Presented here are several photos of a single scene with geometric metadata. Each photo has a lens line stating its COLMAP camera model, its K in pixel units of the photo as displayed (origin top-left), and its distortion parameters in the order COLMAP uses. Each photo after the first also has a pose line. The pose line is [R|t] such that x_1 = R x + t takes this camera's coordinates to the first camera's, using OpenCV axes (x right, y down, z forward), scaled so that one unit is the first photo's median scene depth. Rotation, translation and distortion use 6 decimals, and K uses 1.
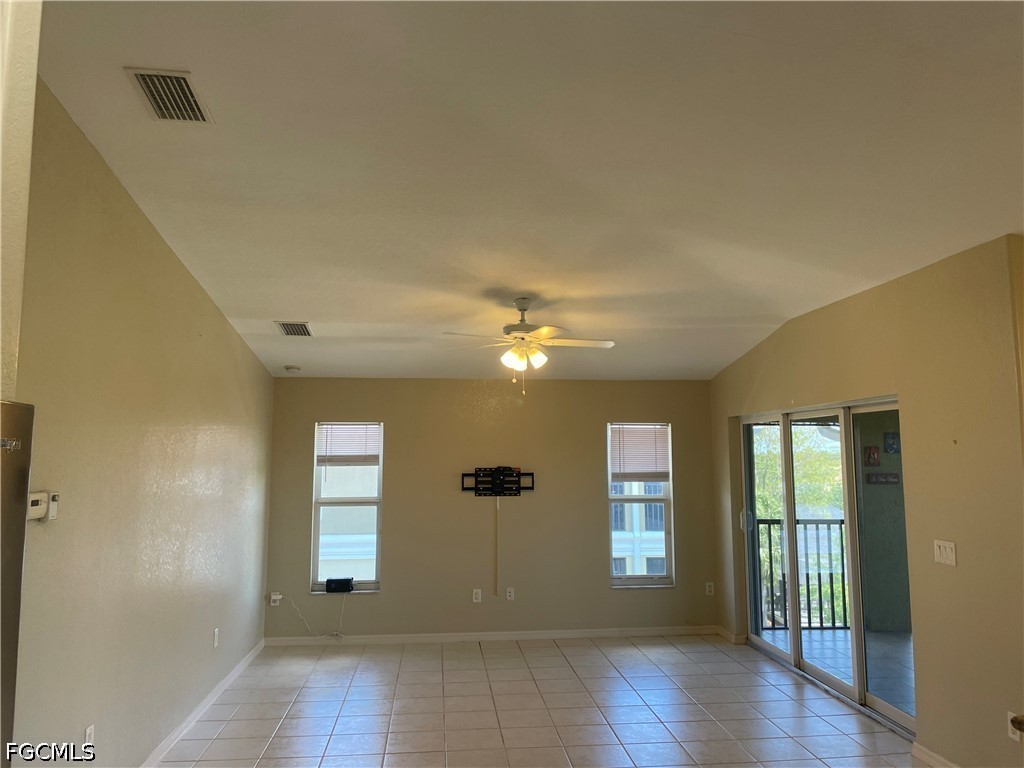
lens RADIAL K [[767.3, 0, 512.0], [0, 767.3, 384.0], [0, 0, 1]] dist [0.041596, -0.001327]
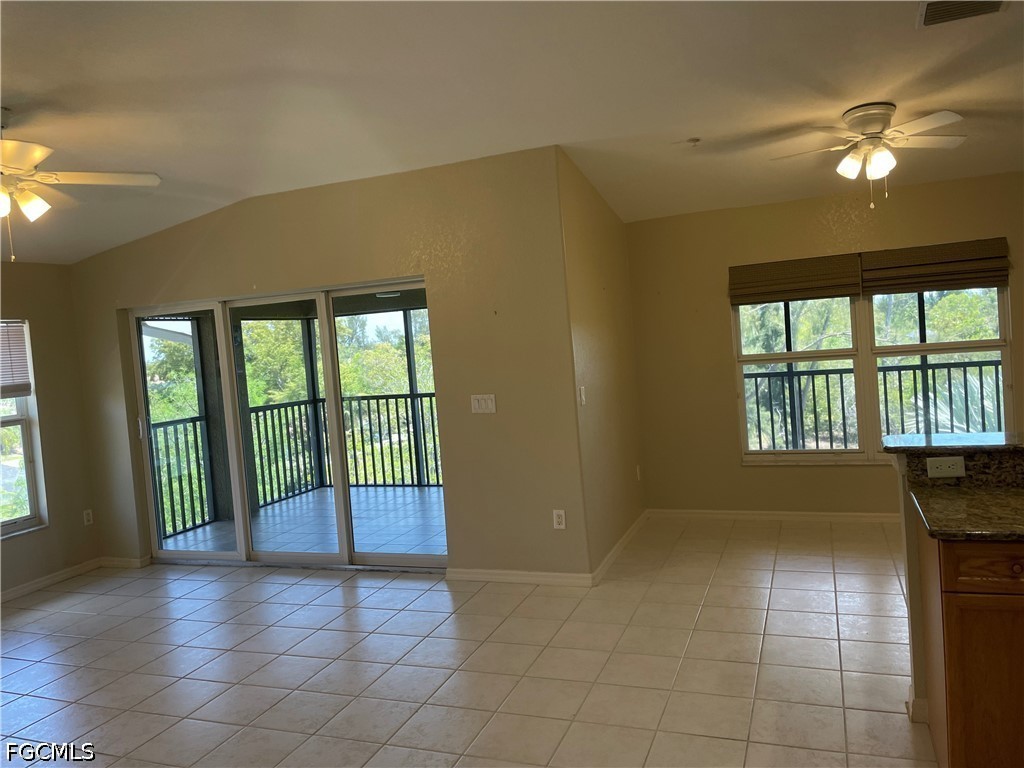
lens RADIAL K [[762.0, 0, 512.0], [0, 762.0, 384.0], [0, 0, 1]] dist [-0.001008, -0.000902]
pose [[0.463577, -0.093419, 0.881118, -0.258936], [-0.008468, 0.993914, 0.109833, 0.029560], [-0.886016, -0.058378, 0.459965, 0.238438]]
